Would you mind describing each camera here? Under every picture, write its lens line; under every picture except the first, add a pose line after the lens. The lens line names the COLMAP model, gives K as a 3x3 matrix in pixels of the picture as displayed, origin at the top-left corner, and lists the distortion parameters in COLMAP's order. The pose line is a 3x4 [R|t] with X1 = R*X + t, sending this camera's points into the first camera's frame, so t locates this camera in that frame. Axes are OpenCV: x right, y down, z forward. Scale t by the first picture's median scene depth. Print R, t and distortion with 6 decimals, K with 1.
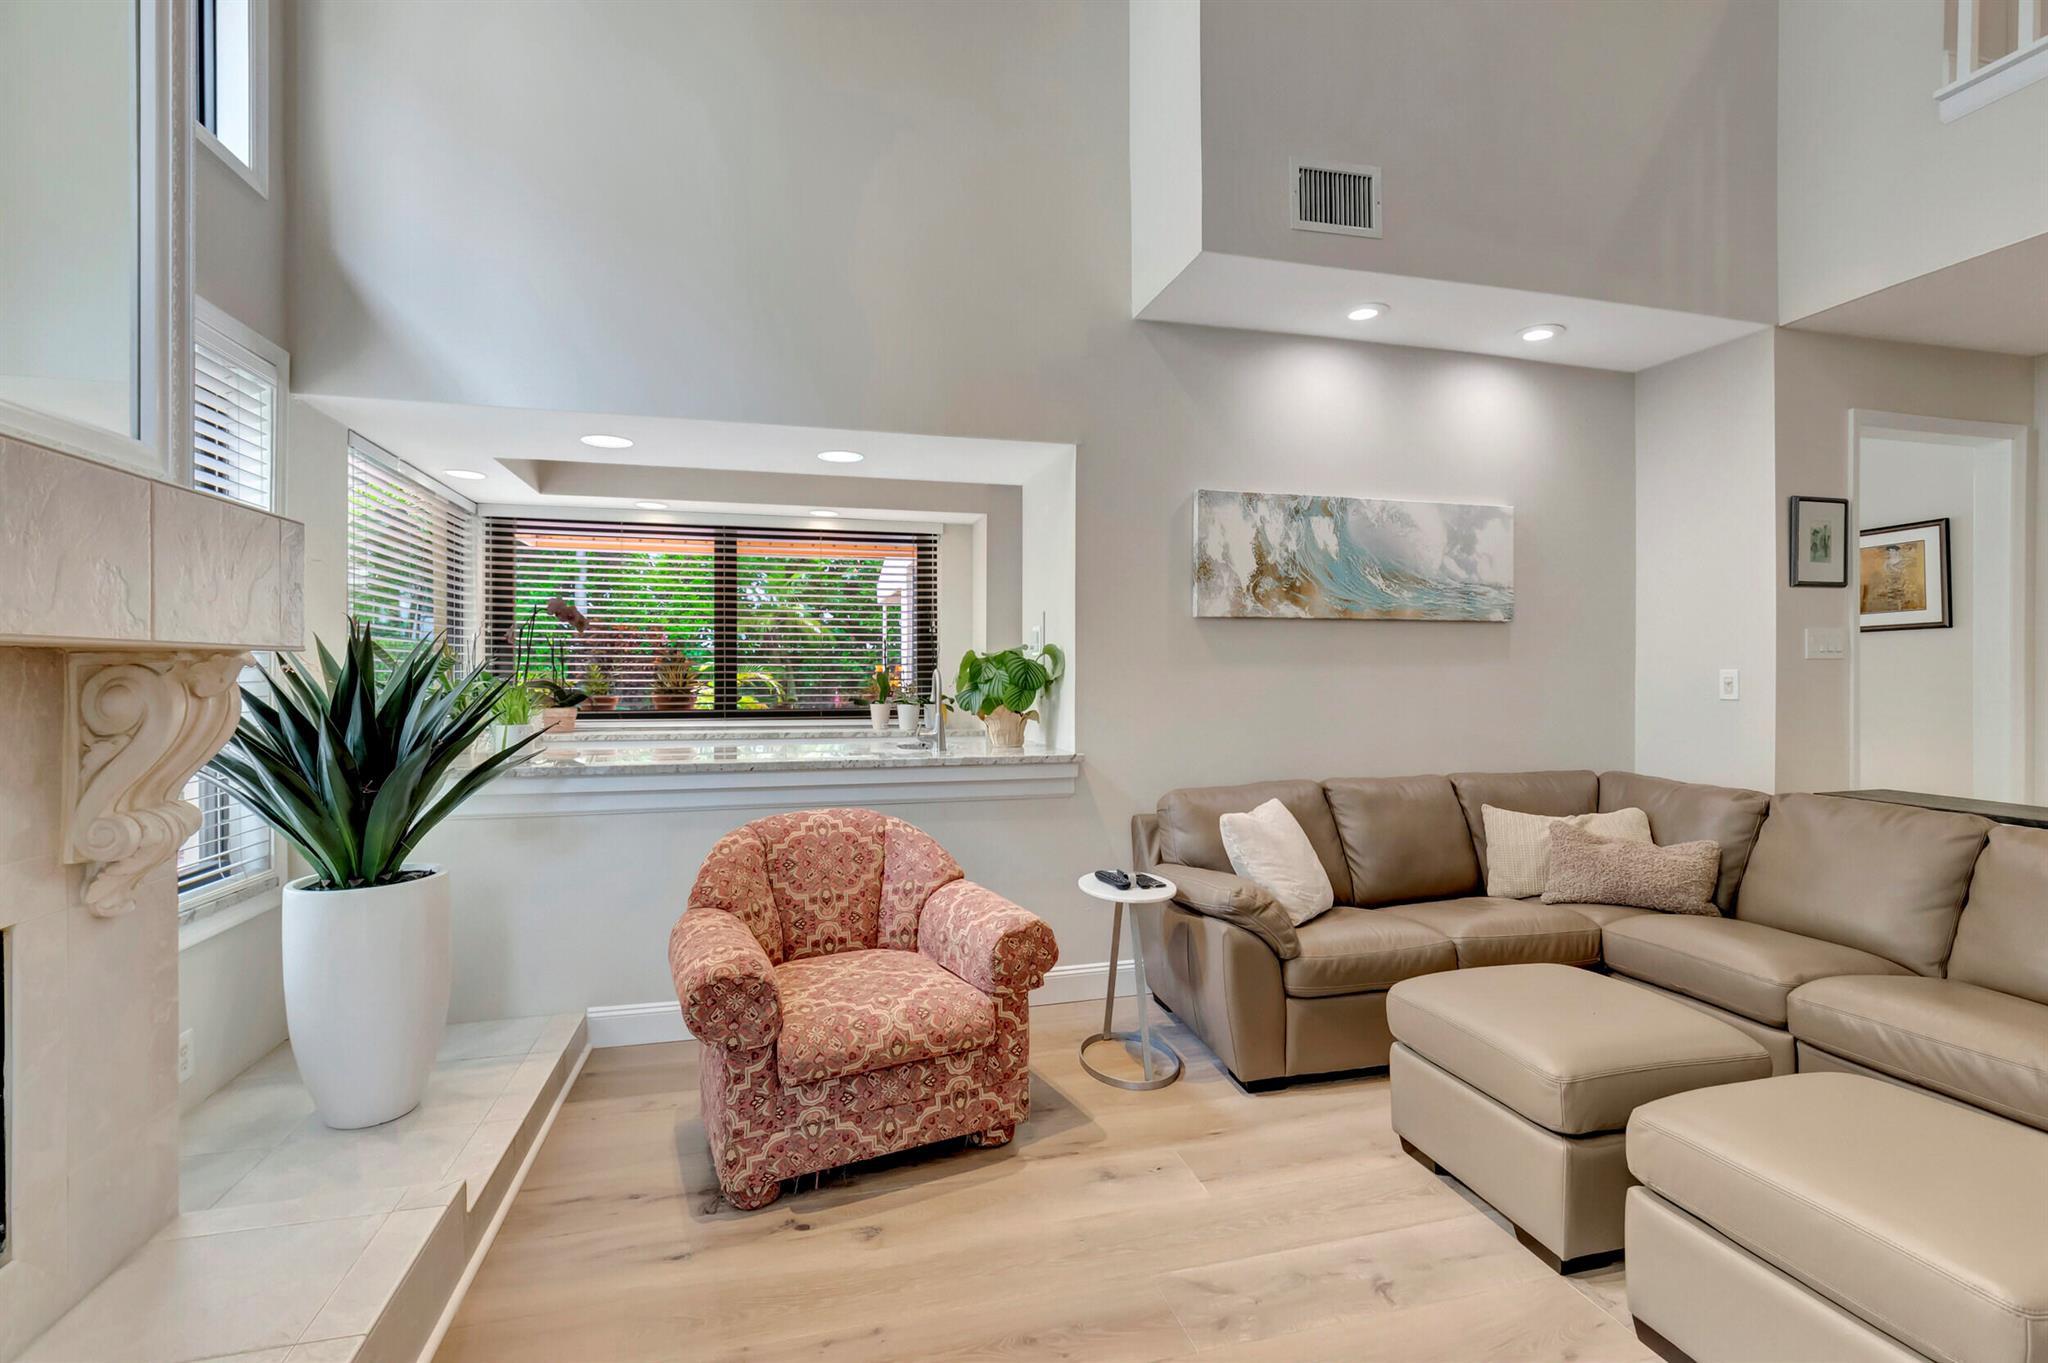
lens RADIAL K [[908.8, 0, 1017.7], [0, 908.8, 671.7], [0, 0, 1]] dist [0.000967, 0.000662]
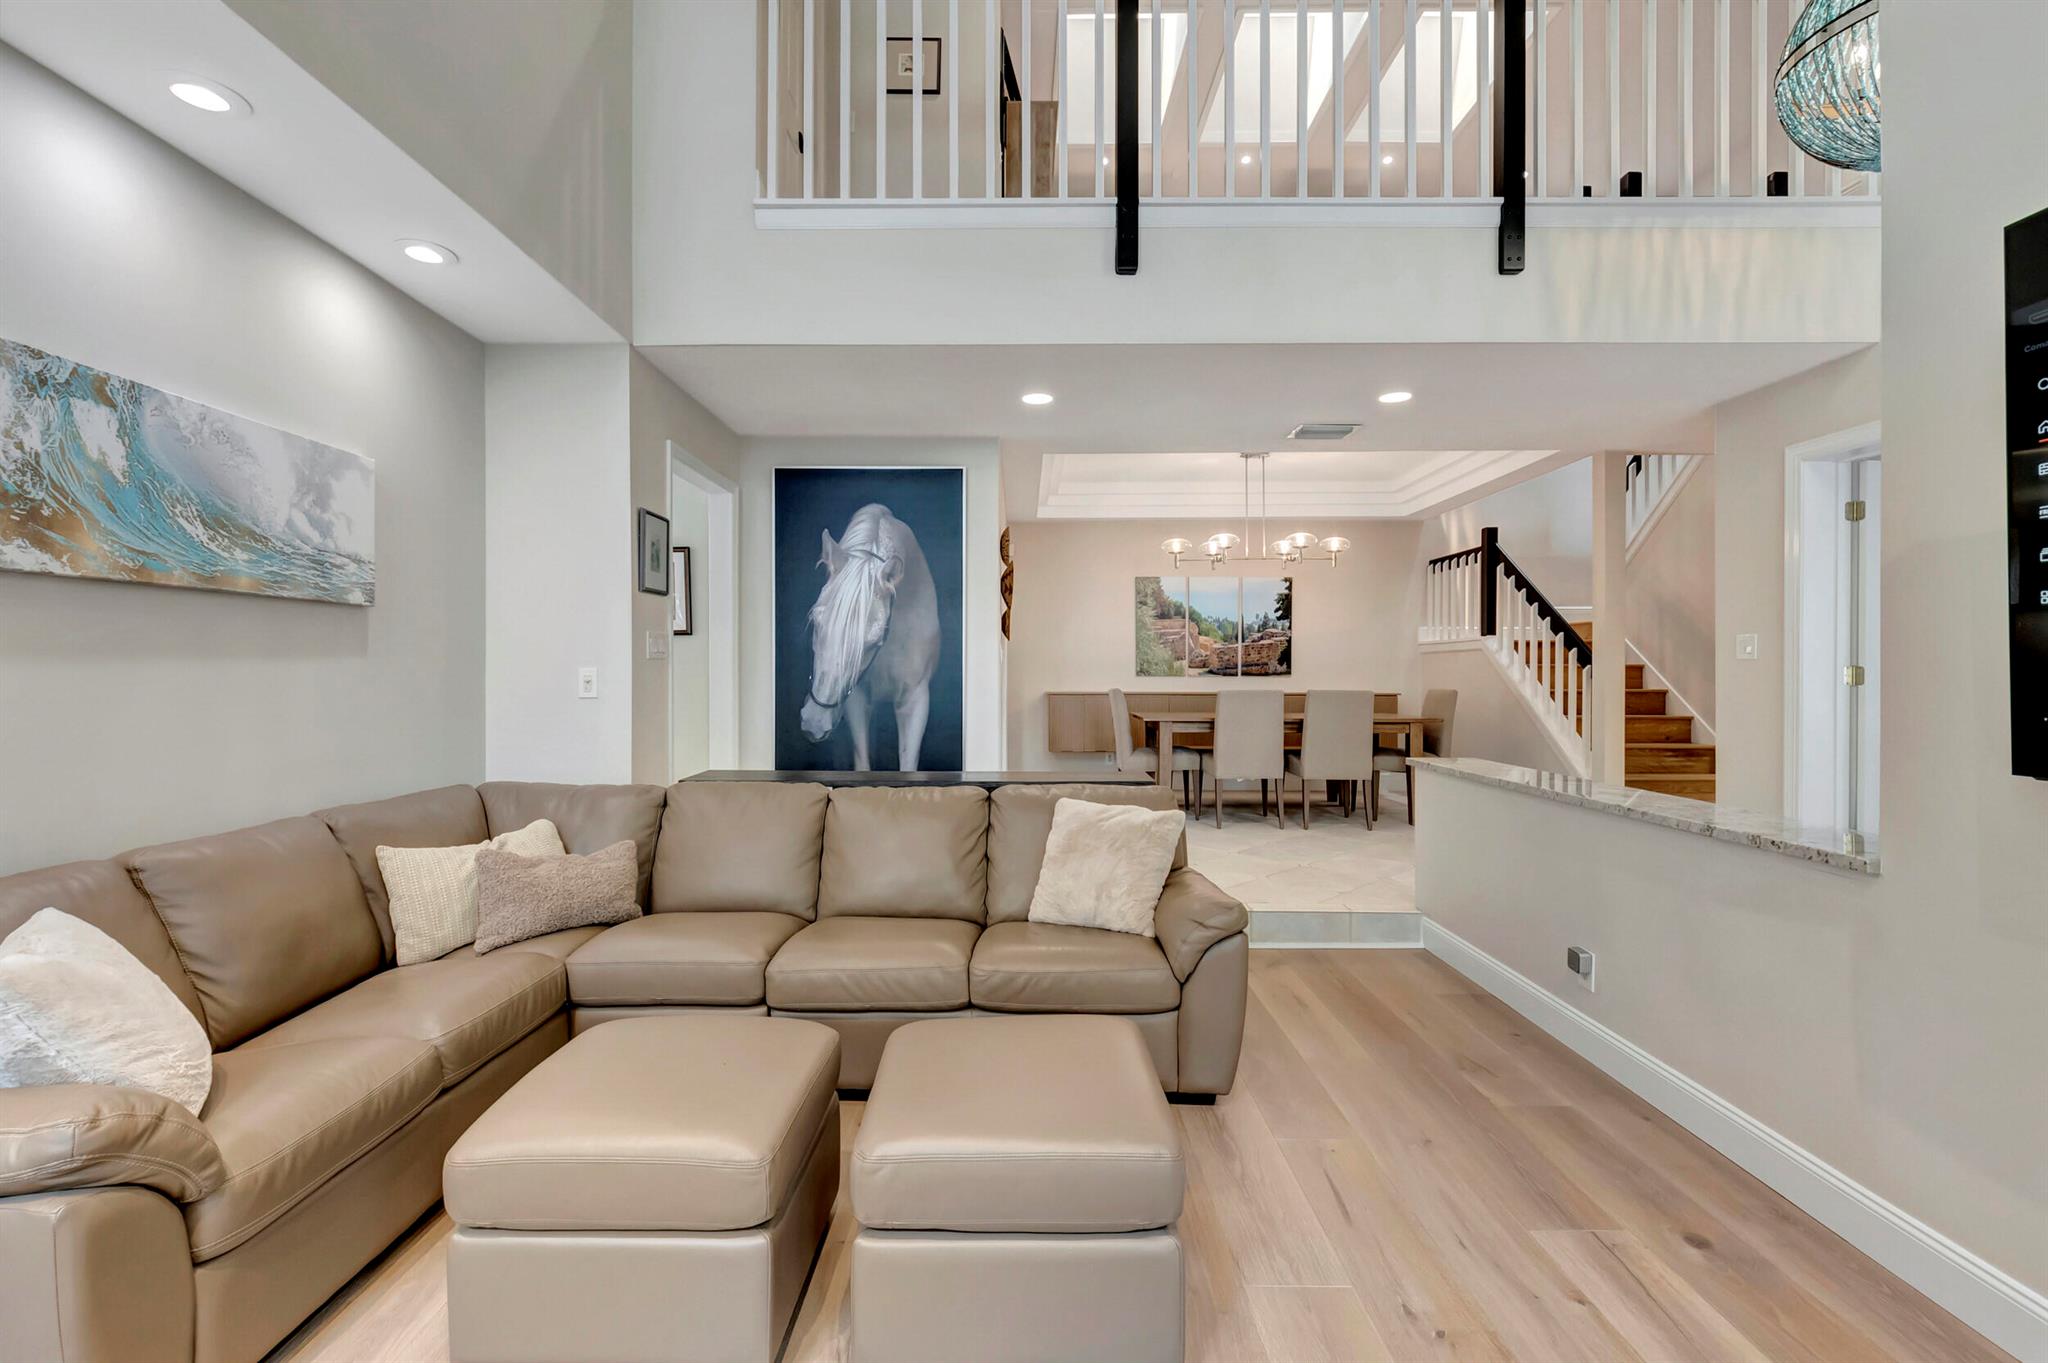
lens RADIAL K [[908.8, 0, 1017.7], [0, 908.8, 671.7], [0, 0, 1]] dist [0.000967, 0.000662]
pose [[0.260758, -0.001648, 0.965403, -0.074029], [-0.001140, 0.999997, 0.002016, -0.000818], [-0.965403, -0.001626, 0.260756, 0.281974]]
